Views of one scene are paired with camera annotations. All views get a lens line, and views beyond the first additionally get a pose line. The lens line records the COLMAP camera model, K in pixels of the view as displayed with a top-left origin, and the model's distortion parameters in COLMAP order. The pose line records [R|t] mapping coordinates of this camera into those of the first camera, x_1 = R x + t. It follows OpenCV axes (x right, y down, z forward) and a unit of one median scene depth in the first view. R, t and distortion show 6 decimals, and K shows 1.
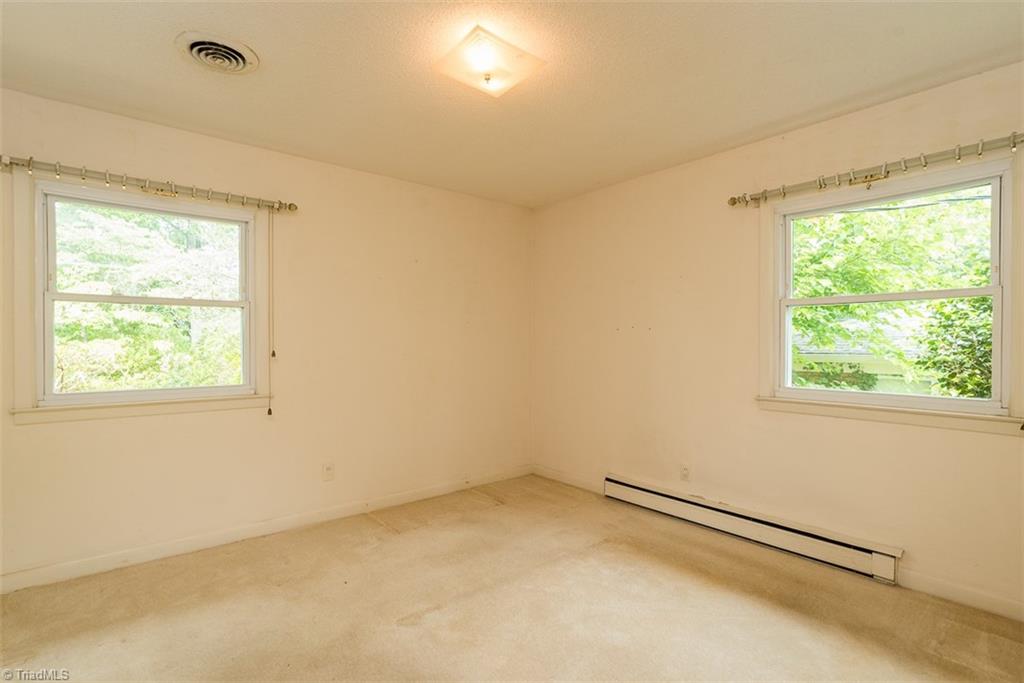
lens RADIAL K [[499.1, 0, 509.3], [0, 499.1, 348.4], [0, 0, 1]] dist [-0.001396, -0.000603]
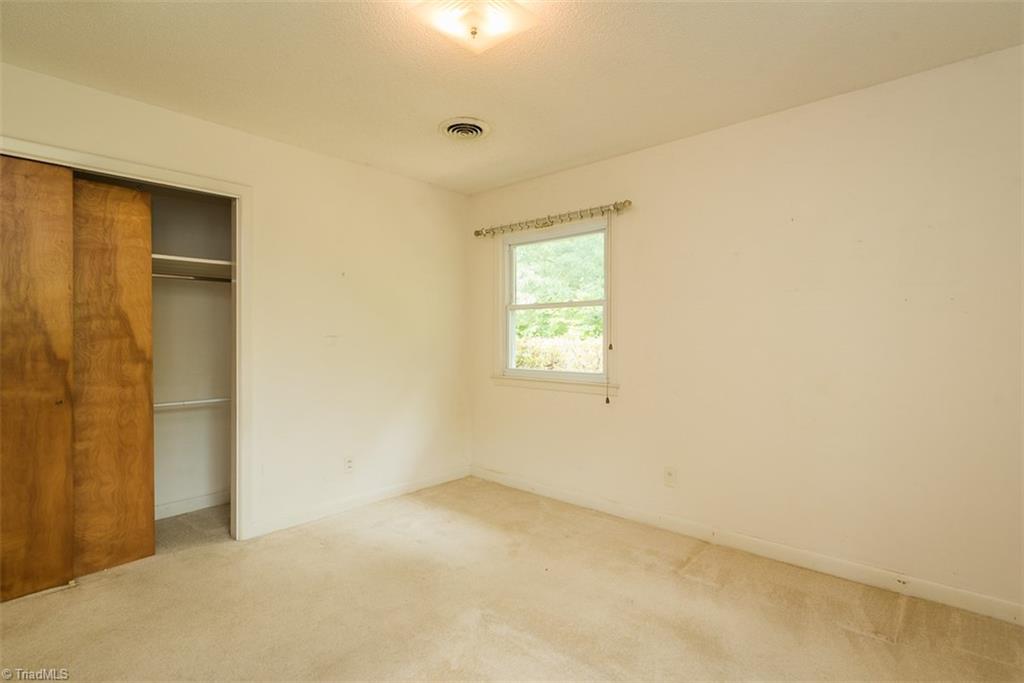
lens RADIAL K [[497.8, 0, 508.4], [0, 497.8, 337.4], [0, 0, 1]] dist [-0.000887, 0.000138]
pose [[0.147118, 0.003695, -0.989112, 0.569969], [-0.013493, 0.999907, 0.001728, -0.008588], [0.989027, 0.013092, 0.147155, 0.650767]]
